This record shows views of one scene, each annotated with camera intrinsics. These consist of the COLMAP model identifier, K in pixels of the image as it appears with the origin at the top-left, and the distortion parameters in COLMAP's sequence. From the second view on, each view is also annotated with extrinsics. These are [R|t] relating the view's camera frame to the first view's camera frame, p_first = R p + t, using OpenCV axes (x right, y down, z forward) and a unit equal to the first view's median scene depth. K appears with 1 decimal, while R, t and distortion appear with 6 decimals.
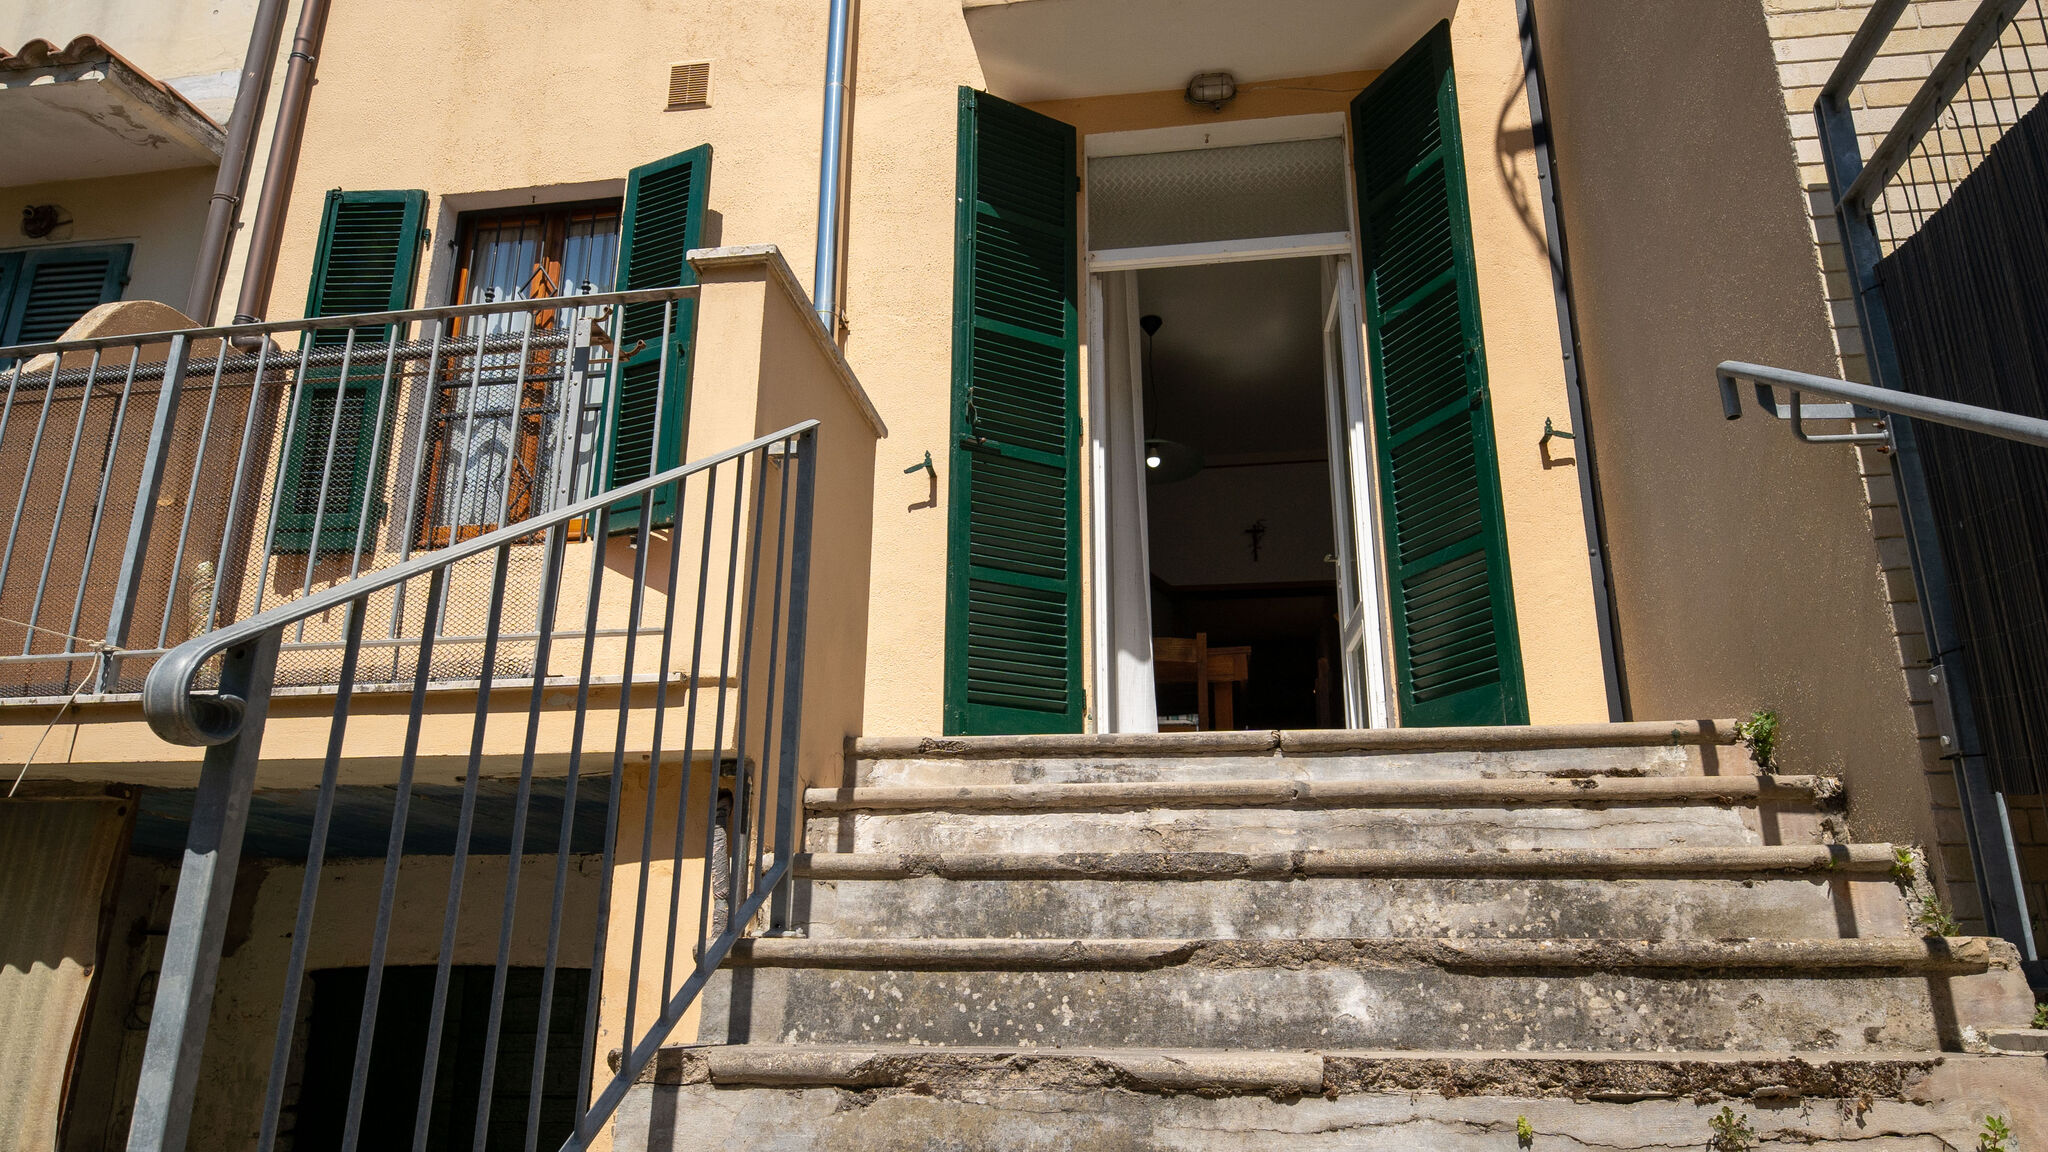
lens RADIAL K [[1312.6, 0, 1015.8], [0, 1312.6, 582.1], [0, 0, 1]] dist [0.021609, -0.033866]
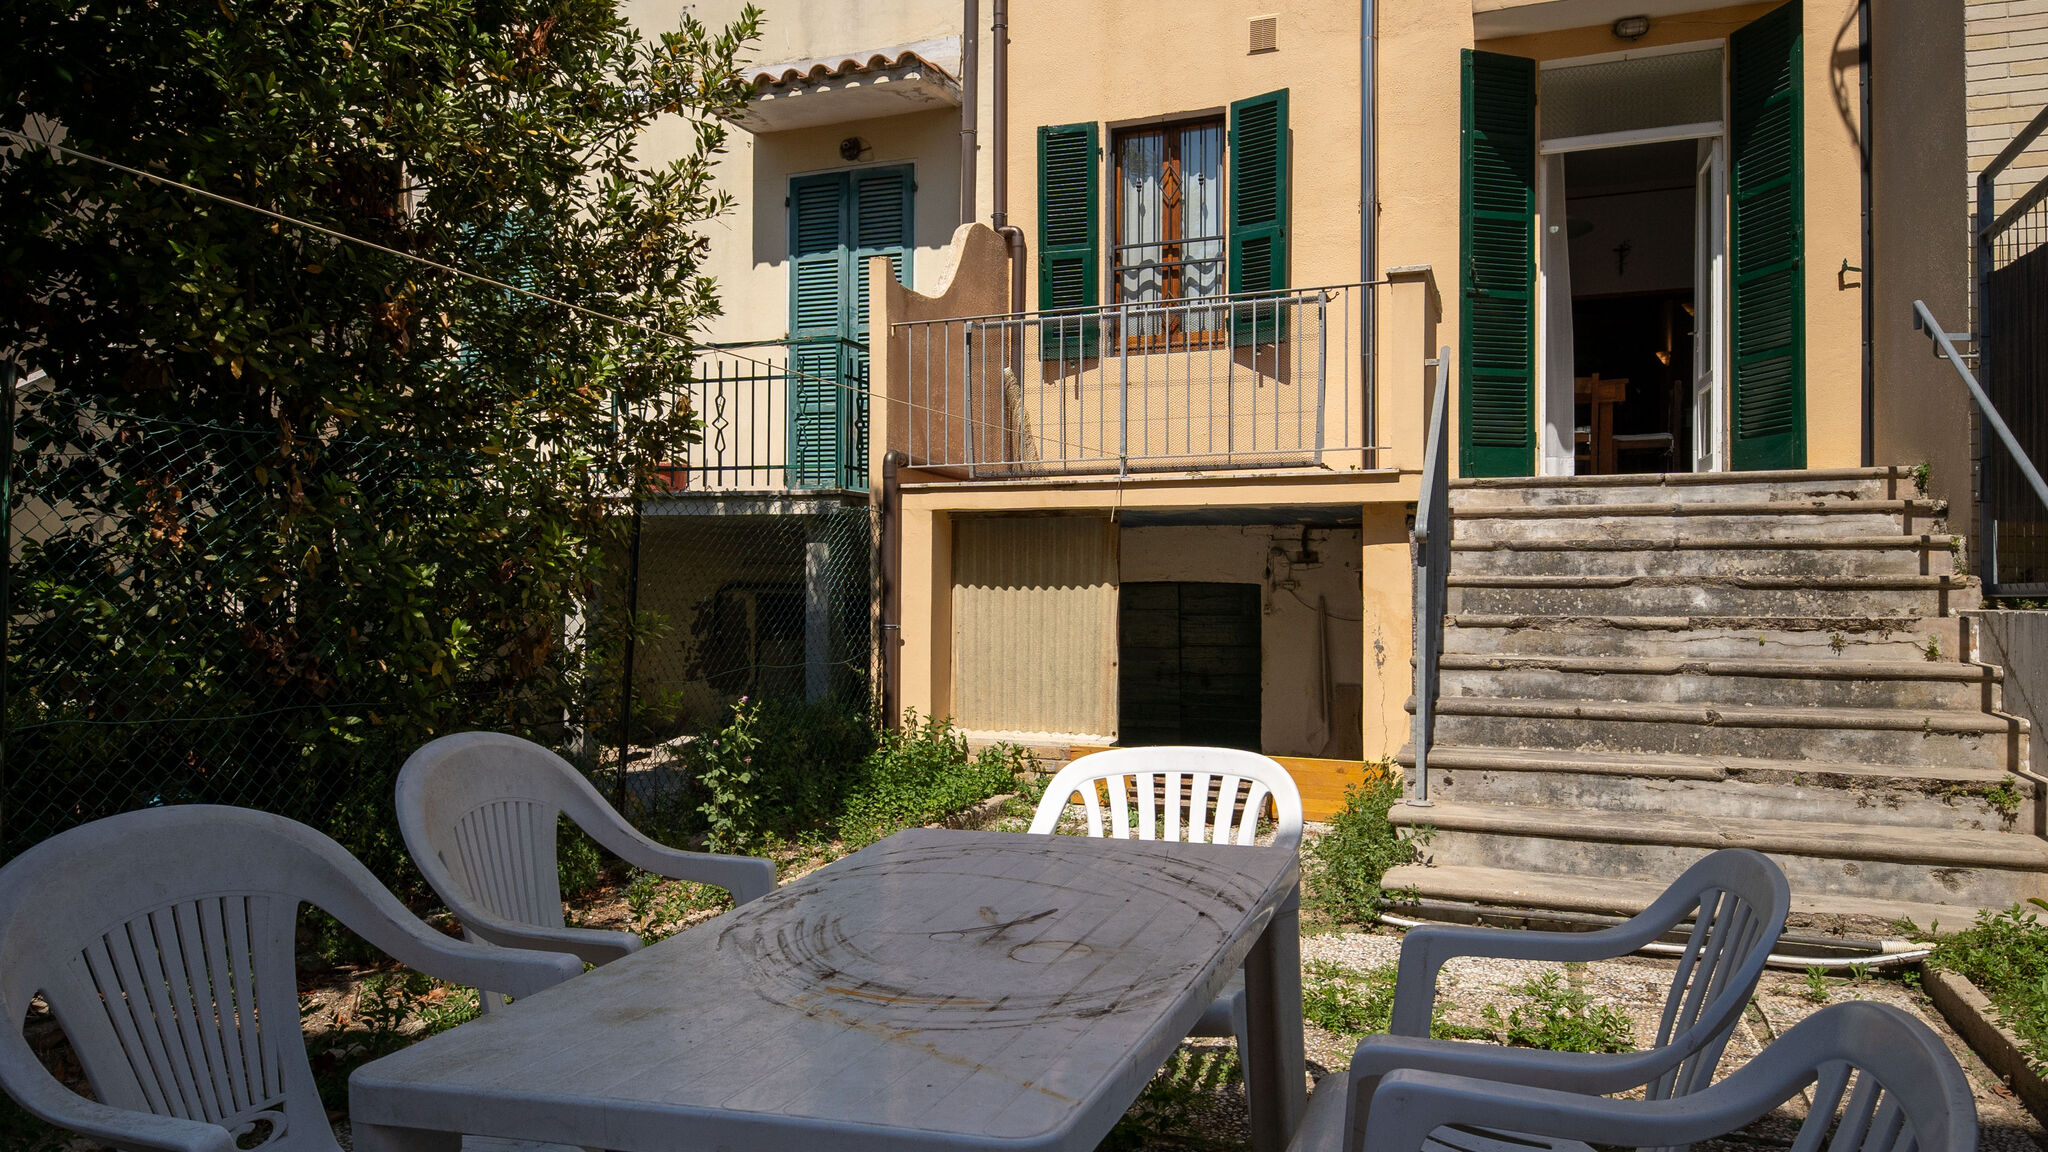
lens RADIAL K [[1312.6, 0, 1013.6], [0, 1312.6, 583.2], [0, 0, 1]] dist [0.021609, -0.033866]
pose [[0.977021, -0.004339, -0.213099, -0.388120], [0.065653, 0.957309, 0.281513, -0.403742], [0.202780, -0.289035, 0.935595, -1.287016]]
